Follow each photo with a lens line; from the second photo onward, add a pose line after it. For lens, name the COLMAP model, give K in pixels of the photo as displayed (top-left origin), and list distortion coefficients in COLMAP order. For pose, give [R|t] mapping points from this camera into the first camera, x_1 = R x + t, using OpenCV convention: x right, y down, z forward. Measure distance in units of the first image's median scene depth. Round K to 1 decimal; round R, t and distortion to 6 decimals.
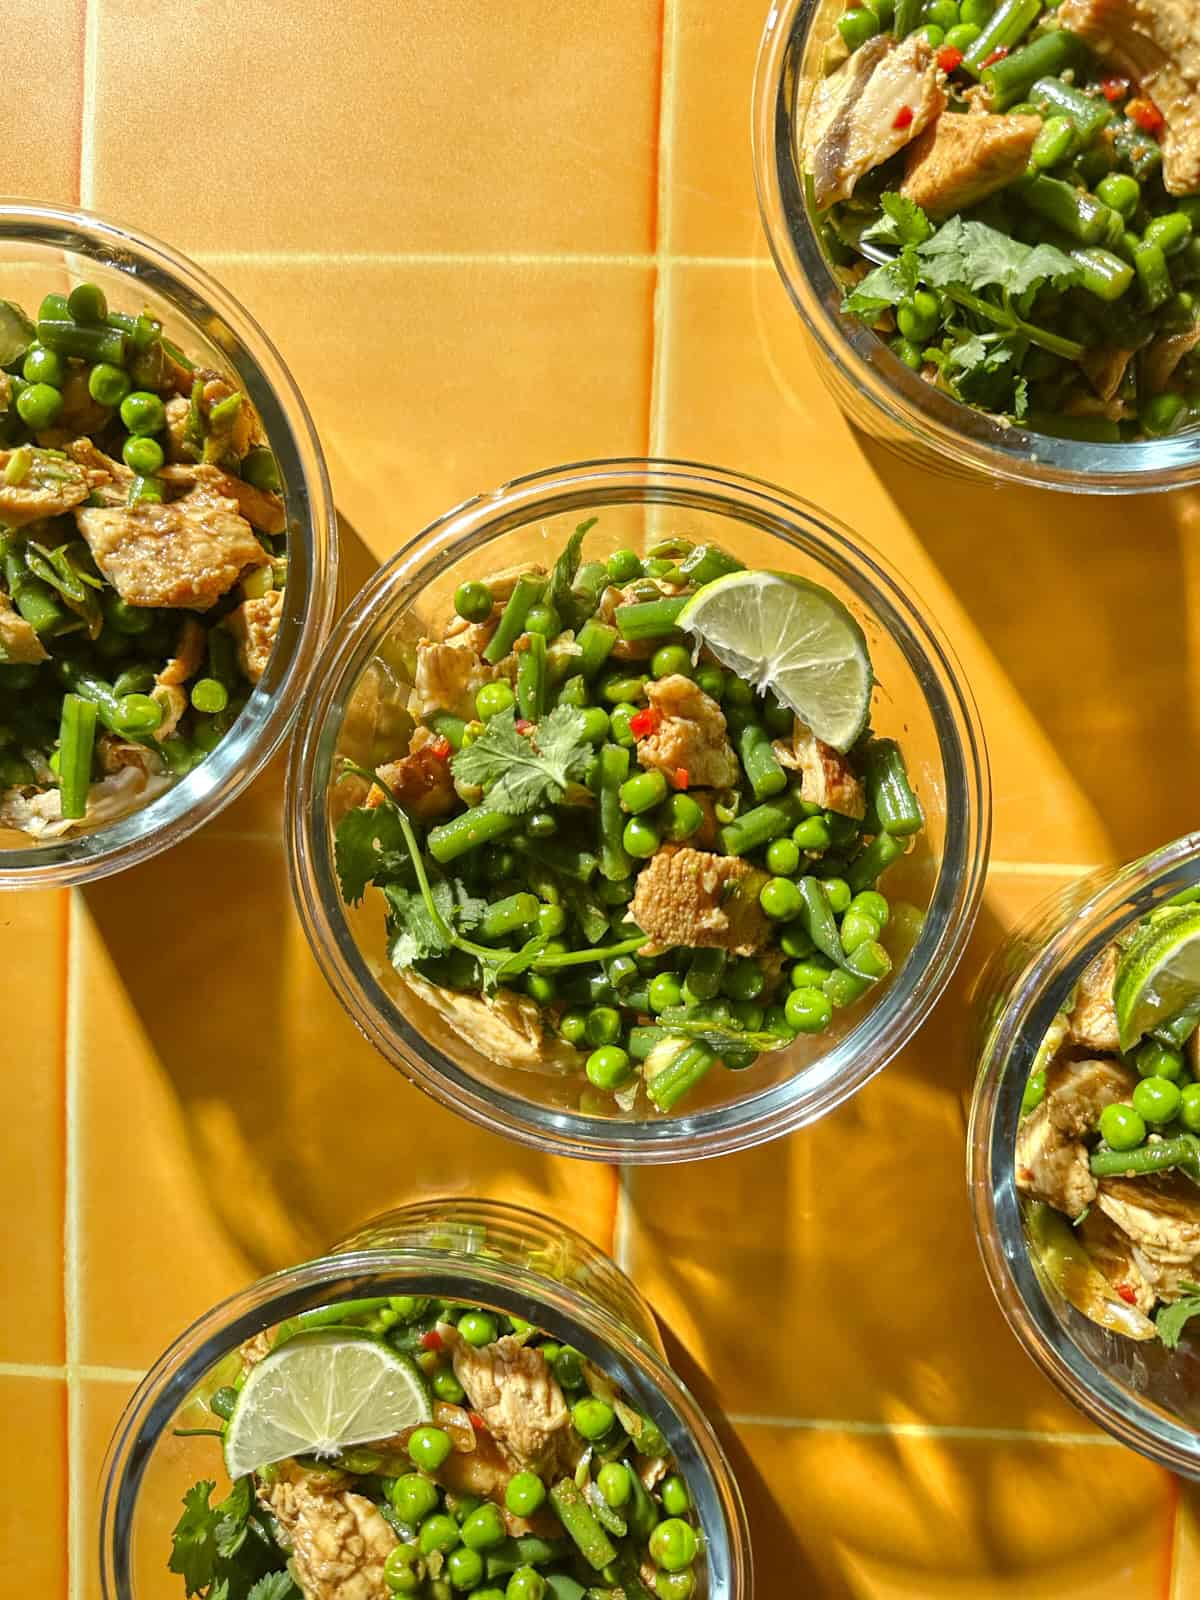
lens RADIAL K [[1121.7, 0, 638.7], [0, 1121.7, 800.4], [0, 0, 1]] dist [-0.025840, -0.002298]
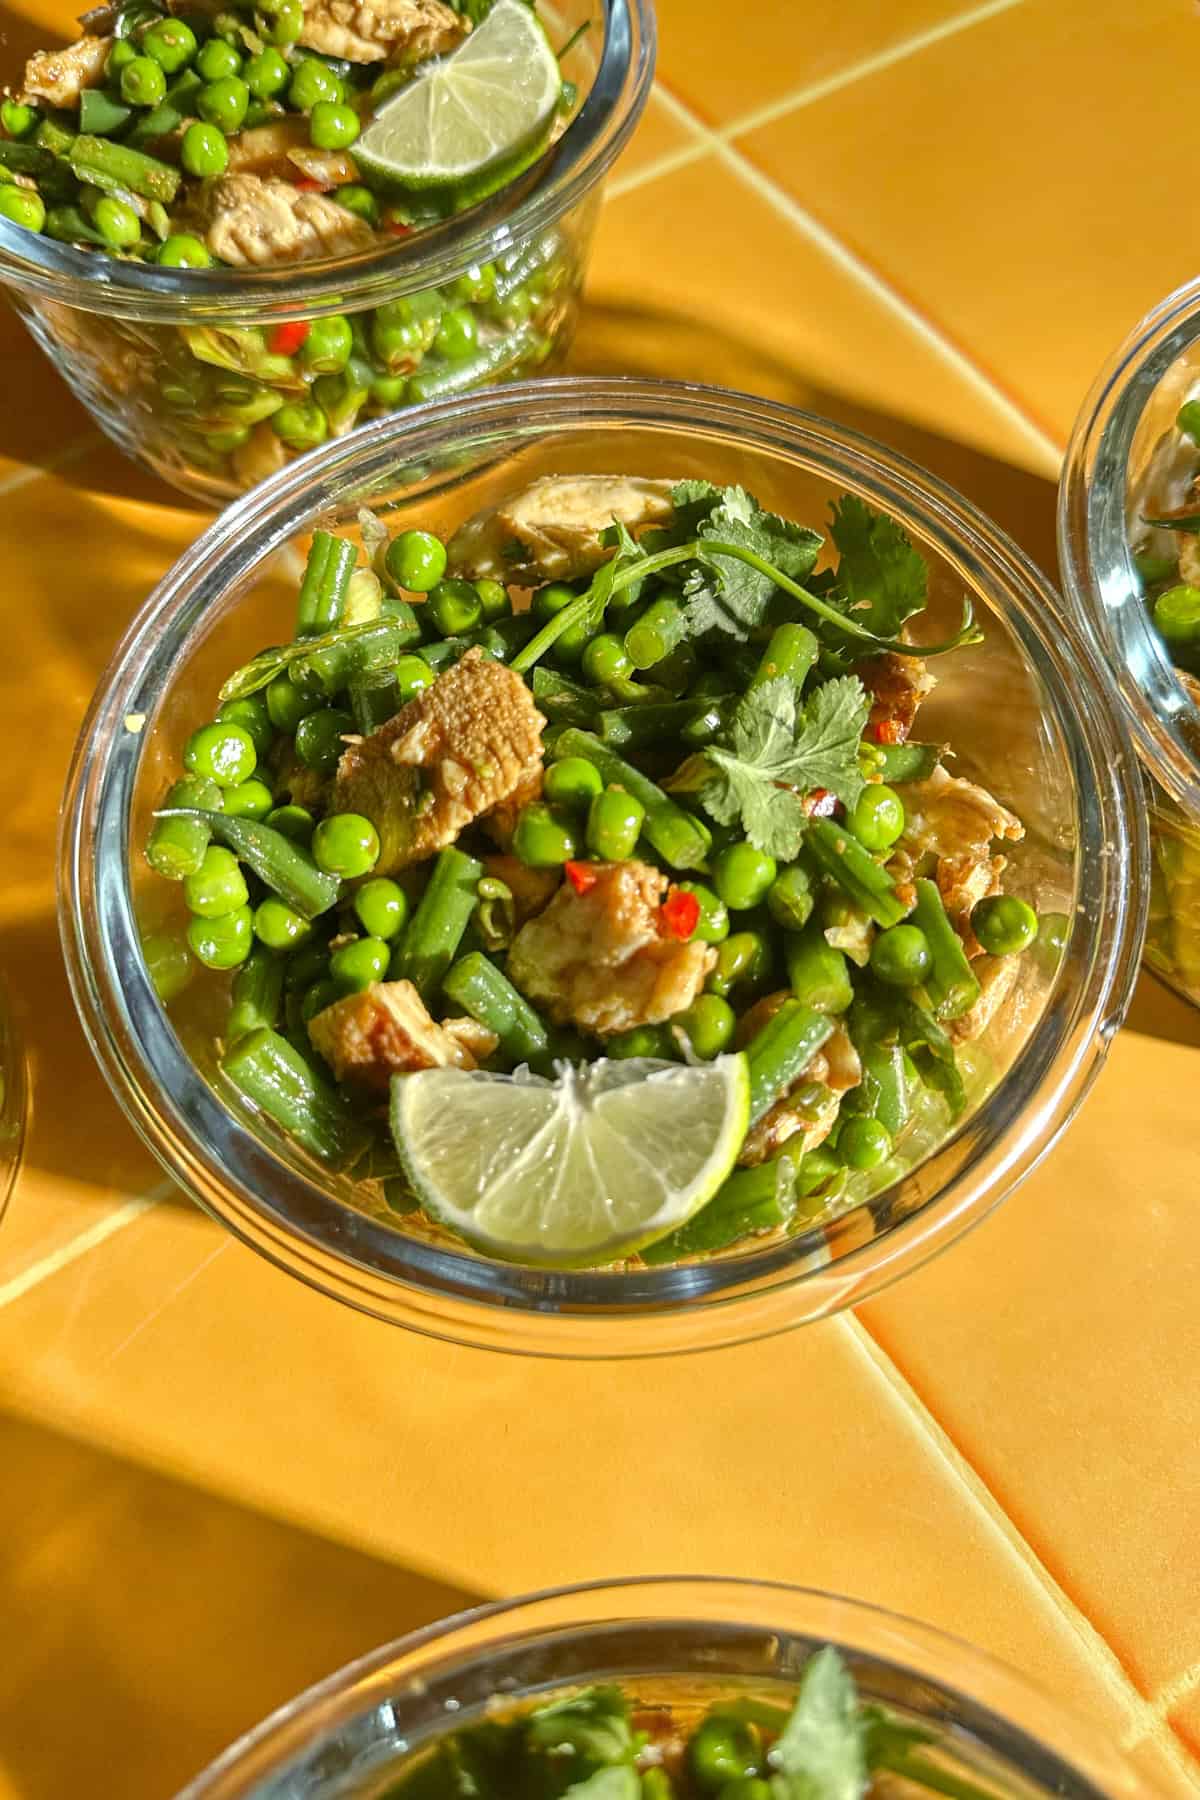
lens RADIAL K [[1431.2, 0, 598.3], [0, 1431.2, 705.0], [0, 0, 1]] dist [0.008061, -0.063773]
pose [[-0.795305, 0.559028, -0.234471, 0.158350], [-0.606137, -0.739294, 0.293331, -0.182657], [-0.009363, 0.375409, 0.926812, 0.190582]]
